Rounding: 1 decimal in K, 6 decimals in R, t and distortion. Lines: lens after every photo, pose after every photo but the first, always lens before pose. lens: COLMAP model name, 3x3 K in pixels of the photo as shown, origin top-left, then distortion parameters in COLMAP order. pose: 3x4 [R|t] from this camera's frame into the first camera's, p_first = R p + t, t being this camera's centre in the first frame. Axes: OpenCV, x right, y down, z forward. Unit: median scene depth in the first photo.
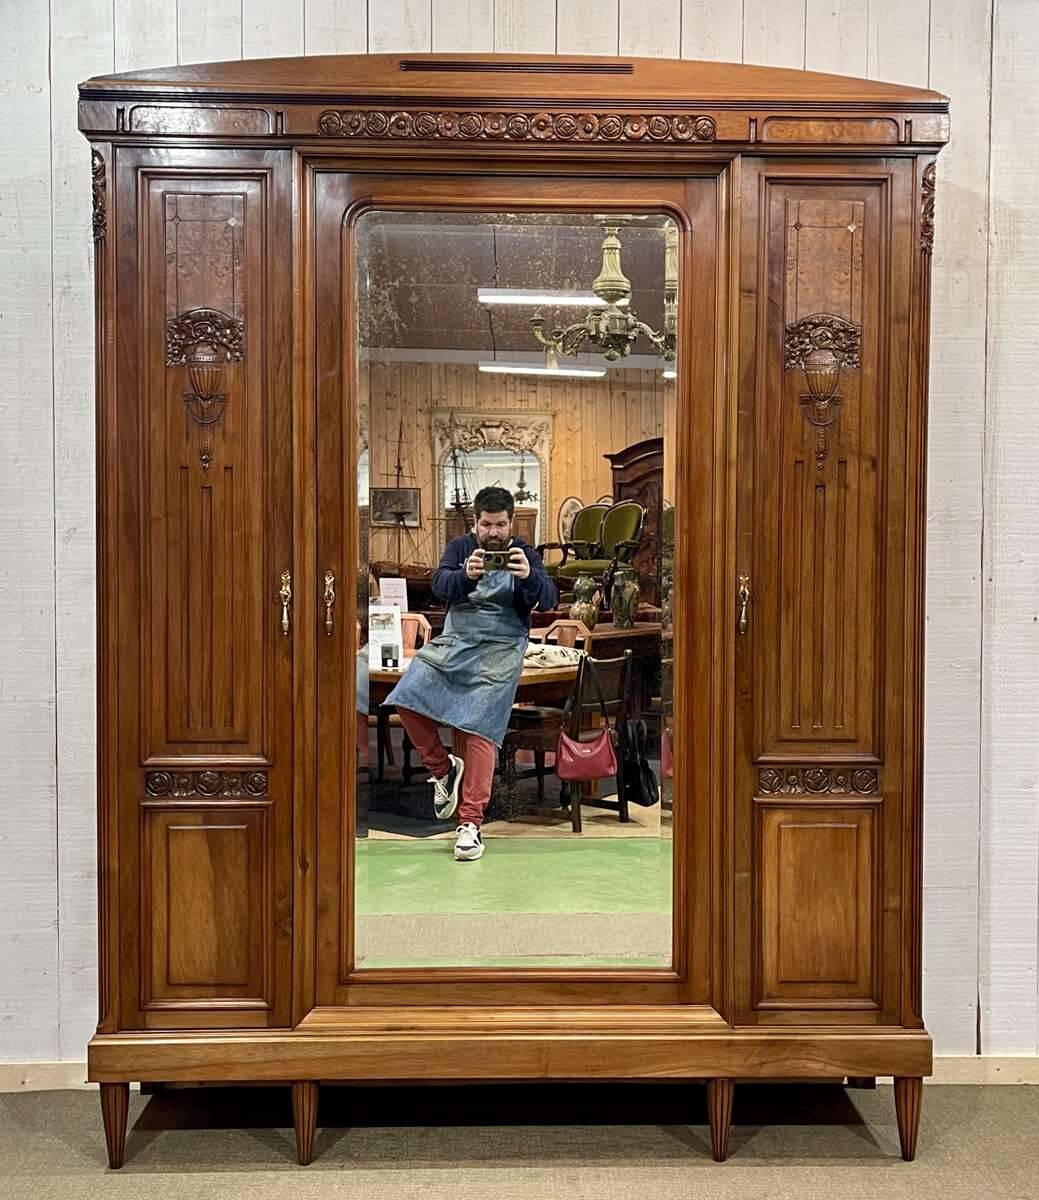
lens RADIAL K [[1486.8, 0, 525.7], [0, 1486.8, 600.7], [0, 0, 1]] dist [0.031437, 0.000000]
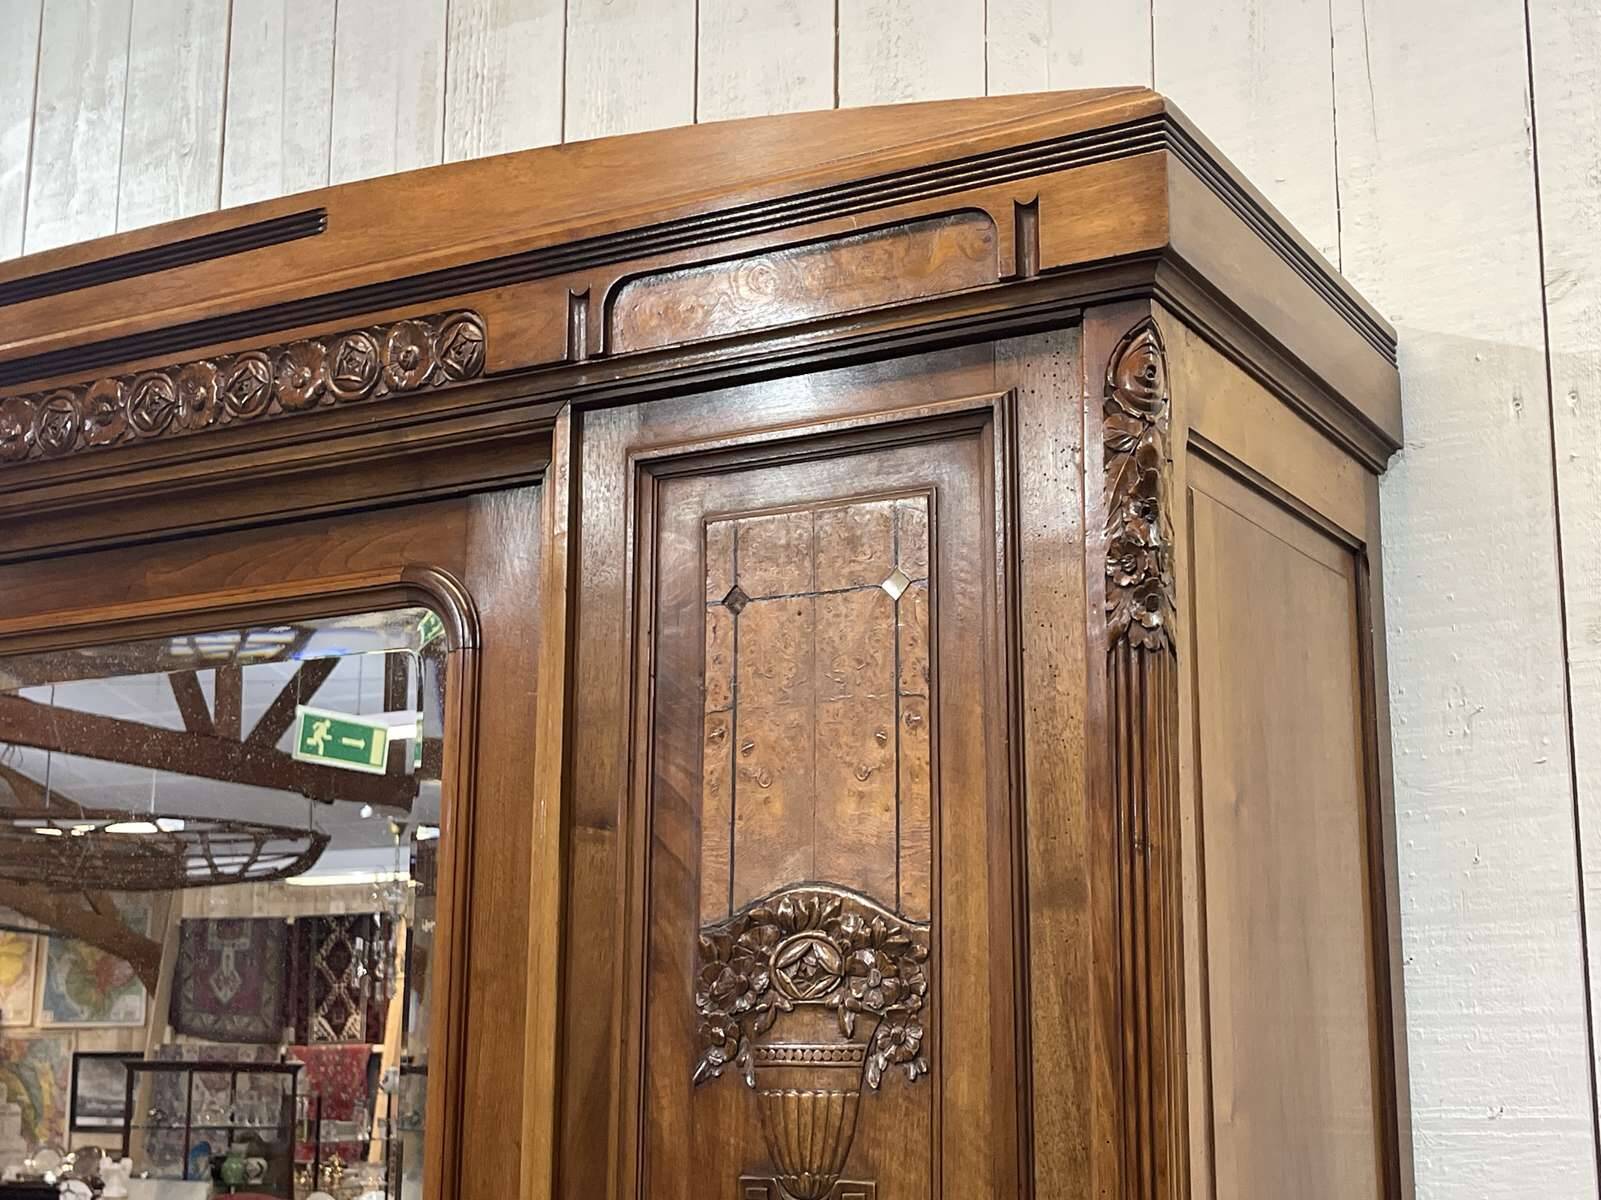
lens RADIAL K [[2280.8, 0, 794.0], [0, 2280.8, 609.4], [0, 0, 1]] dist [0.084303, 0.000000]
pose [[0.849897, -0.105699, -0.516239, 0.430050], [-0.018448, 0.973107, -0.229614, -0.143166], [0.526625, 0.204672, 0.825091, 0.624342]]
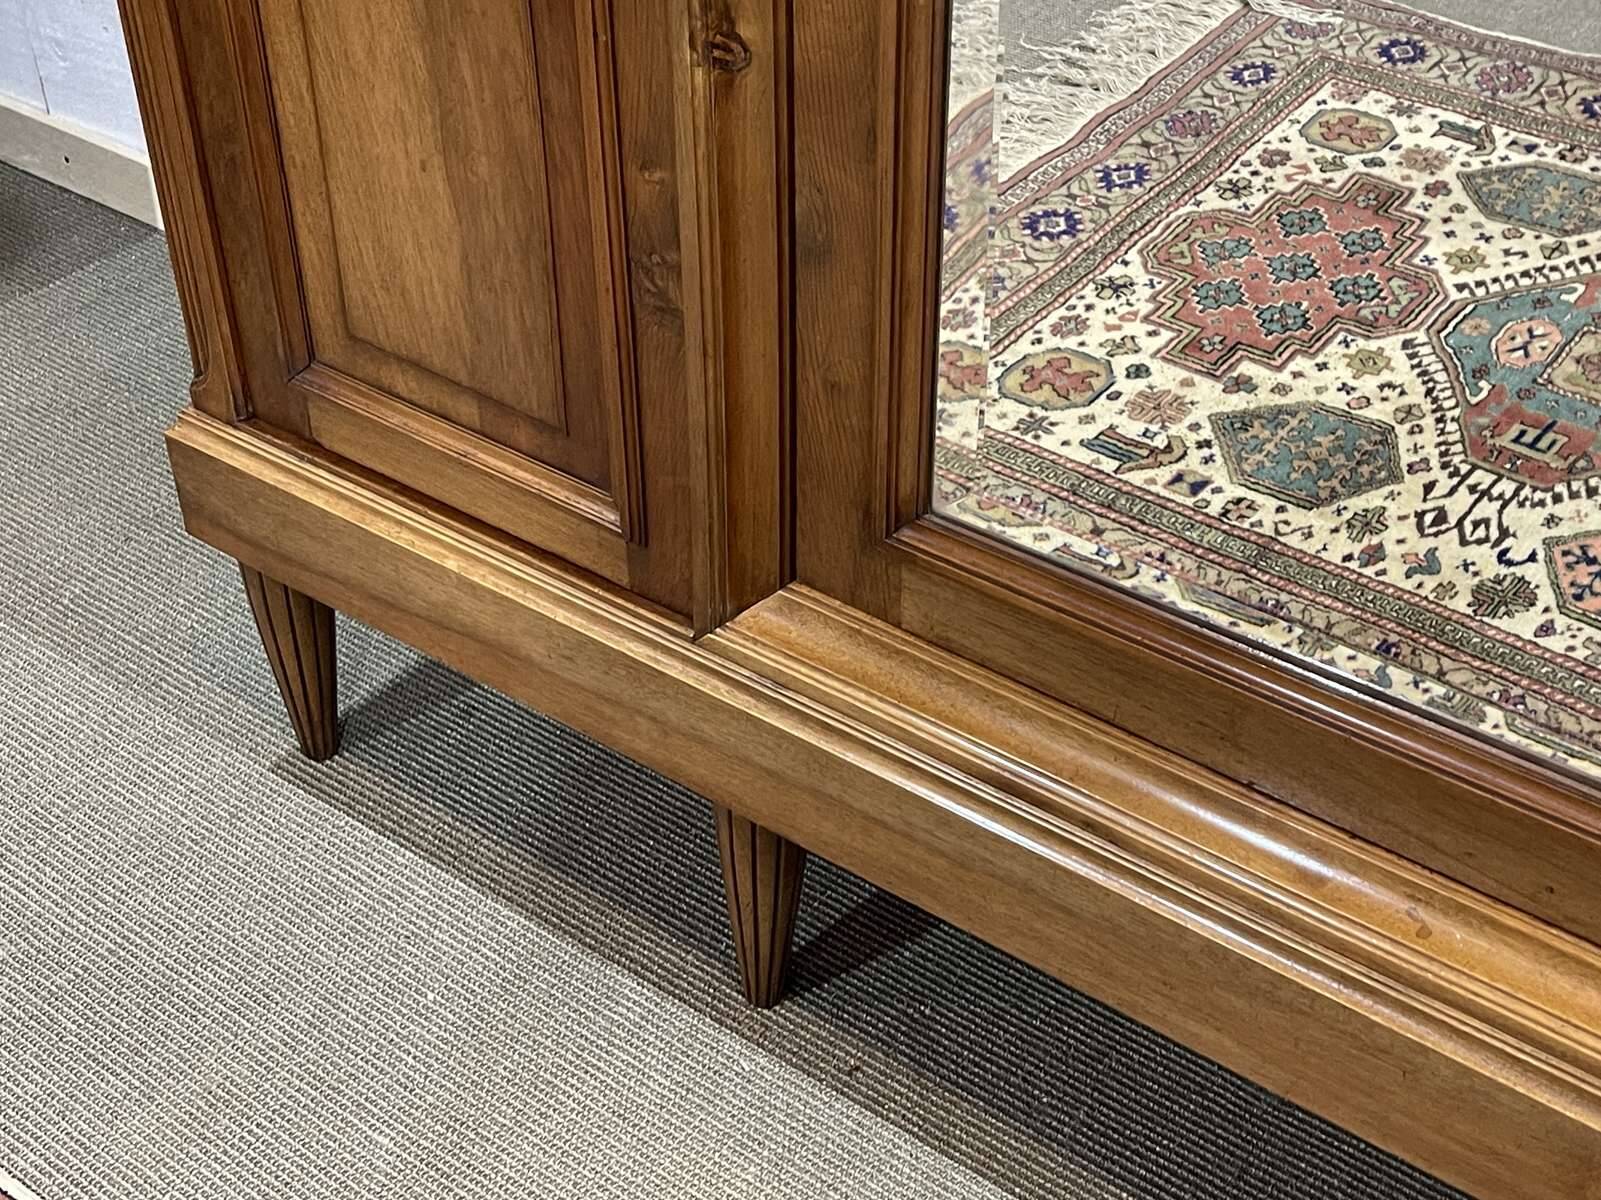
lens RADIAL K [[2280.8, 0, 813.8], [0, 2280.8, 593.7], [0, 0, 1]] dist [0.084303, 0.000000]
pose [[0.784995, 0.372268, -0.495176, 0.054883], [-0.007606, 0.805044, 0.593166, 0.044067], [0.619456, -0.461866, 0.634787, 0.763823]]
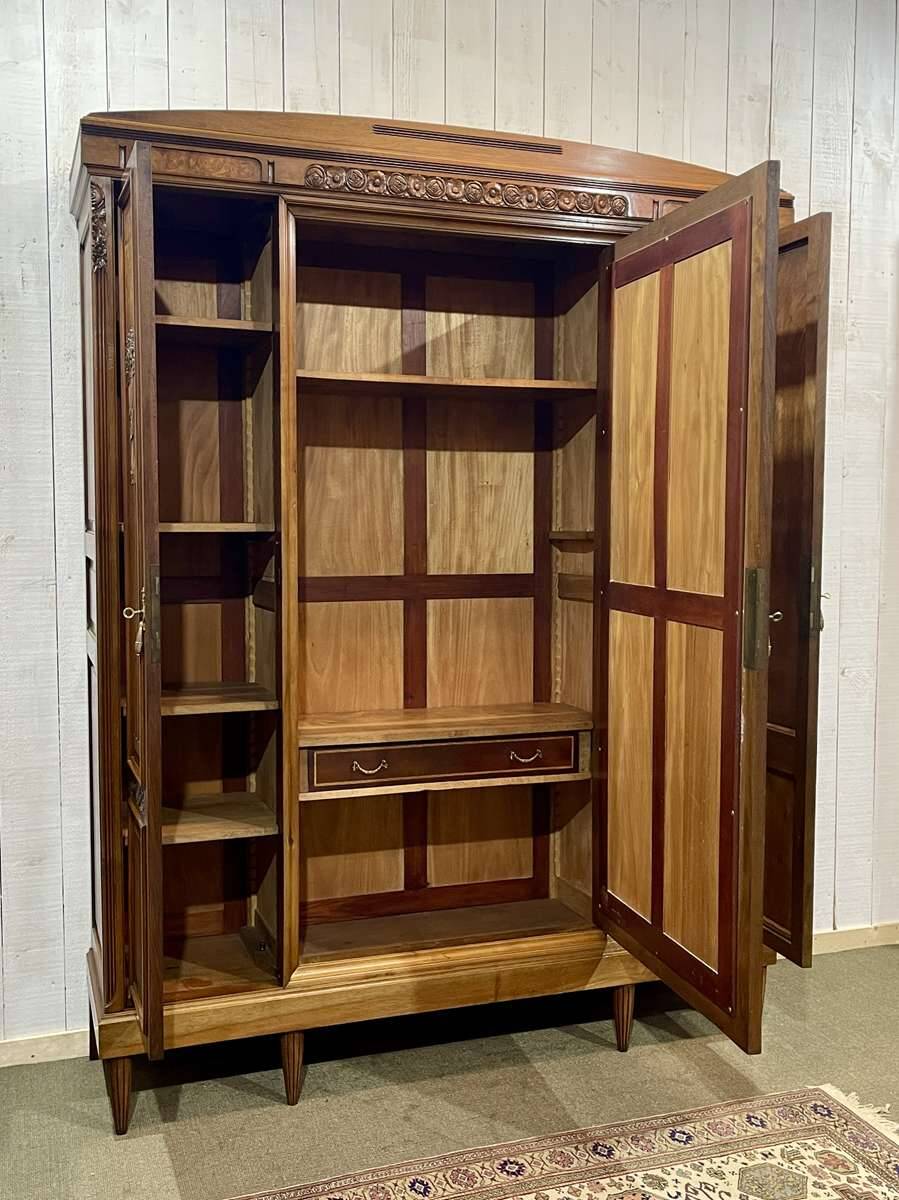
lens RADIAL K [[1240.1, 0, 446.4], [0, 1240.1, 602.0], [0, 0, 1]] dist [0.037971, 0.000000]
pose [[0.950723, -0.022737, 0.309207, -0.324067], [0.011349, 0.999191, 0.038579, -0.038081], [-0.309834, -0.033168, 0.950212, 0.079788]]
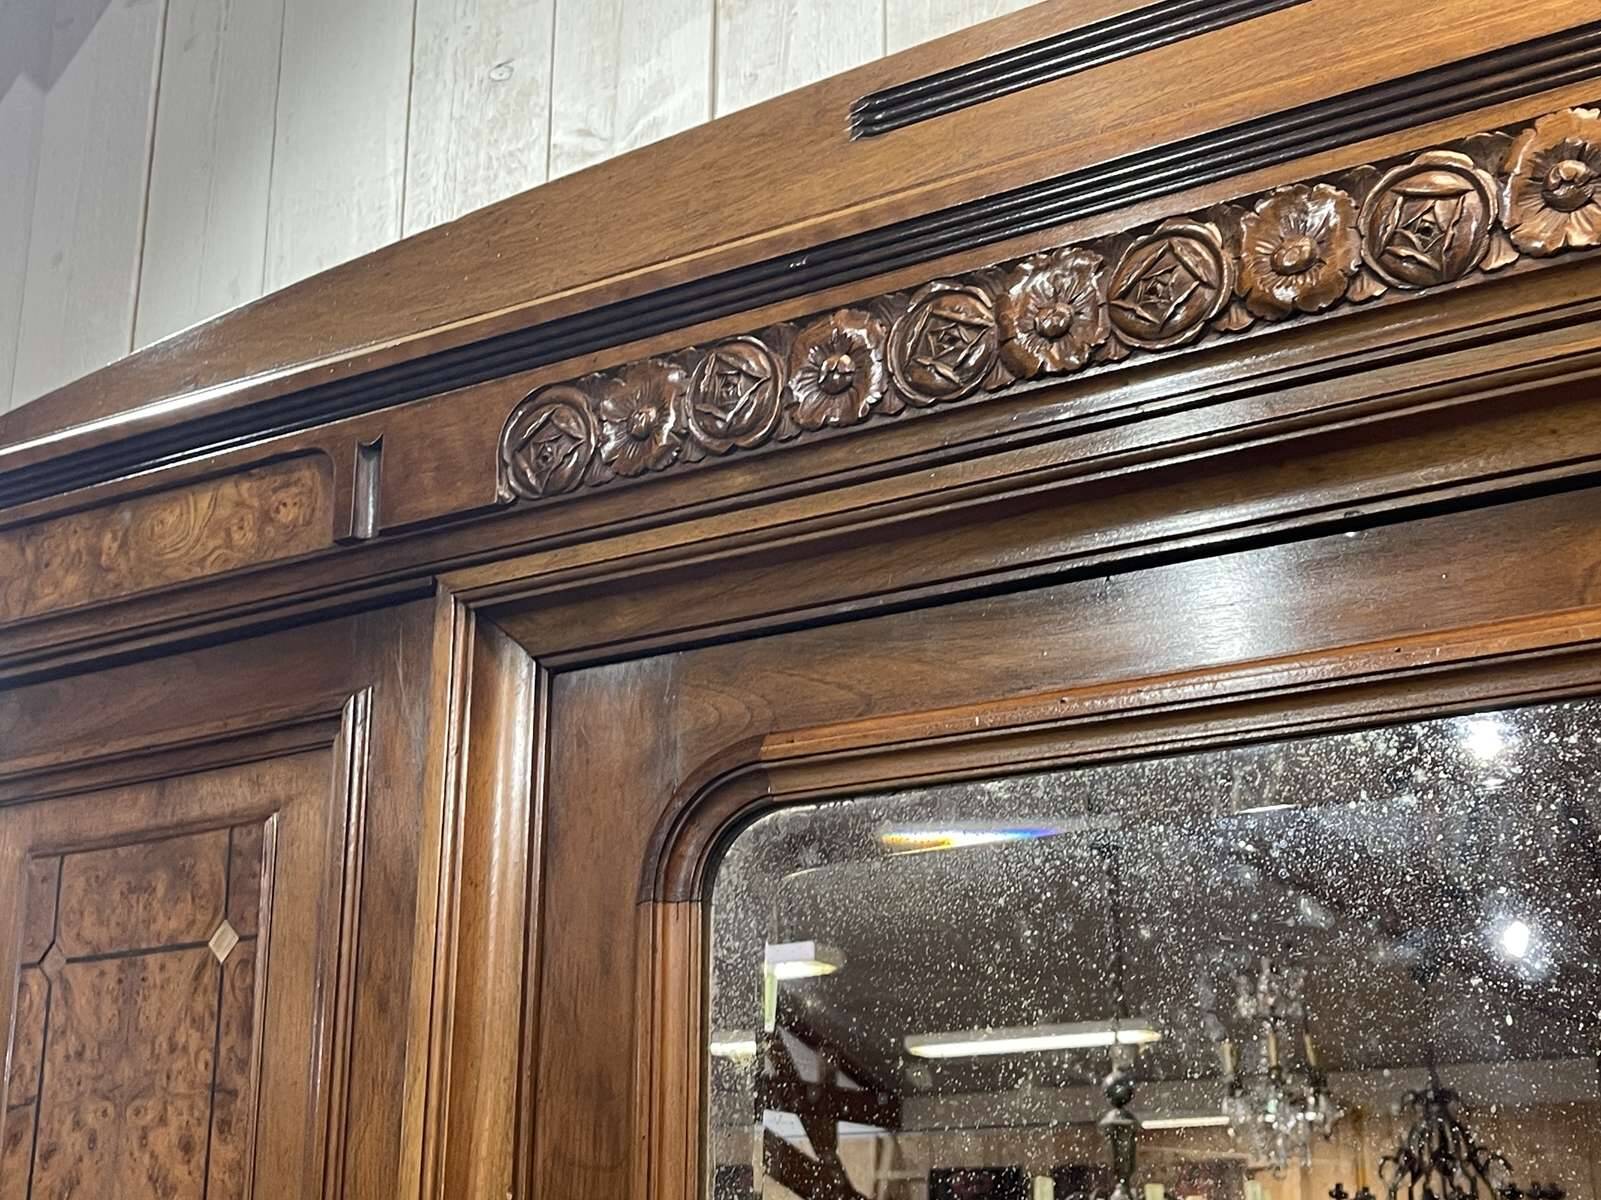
lens RADIAL K [[2280.8, 0, 788.1], [0, 2280.8, 613.1], [0, 0, 1]] dist [0.084303, 0.000000]
pose [[0.833020, -0.174179, -0.525108, 0.063093], [-0.014023, 0.942194, -0.334773, -0.183667], [0.553065, 0.286236, 0.782425, 0.752841]]
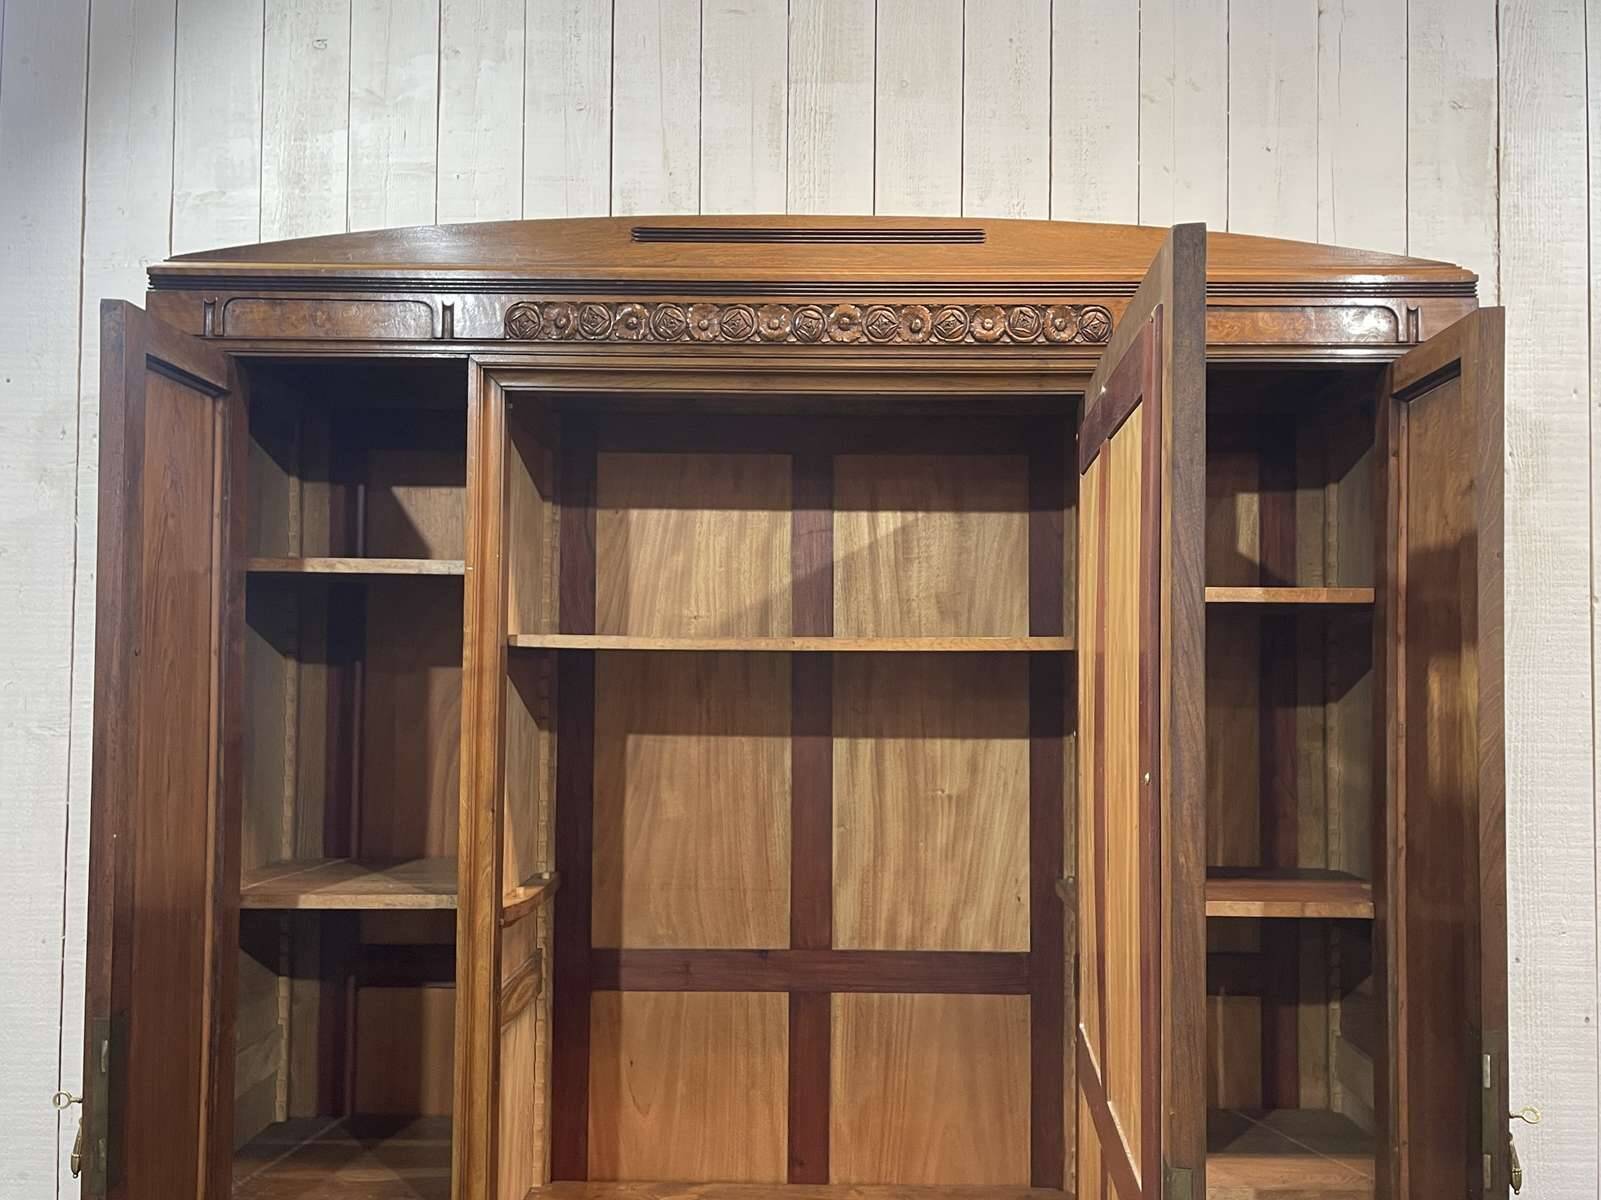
lens RADIAL K [[1453.7, 0, 807.9], [0, 1453.7, 609.8], [0, 0, 1]] dist [0.068316, -0.073724]
pose [[0.999071, 0.001822, -0.043045, 0.021940], [-0.004795, 0.997600, -0.069076, -0.144816], [0.042816, 0.069218, 0.996682, 0.360236]]
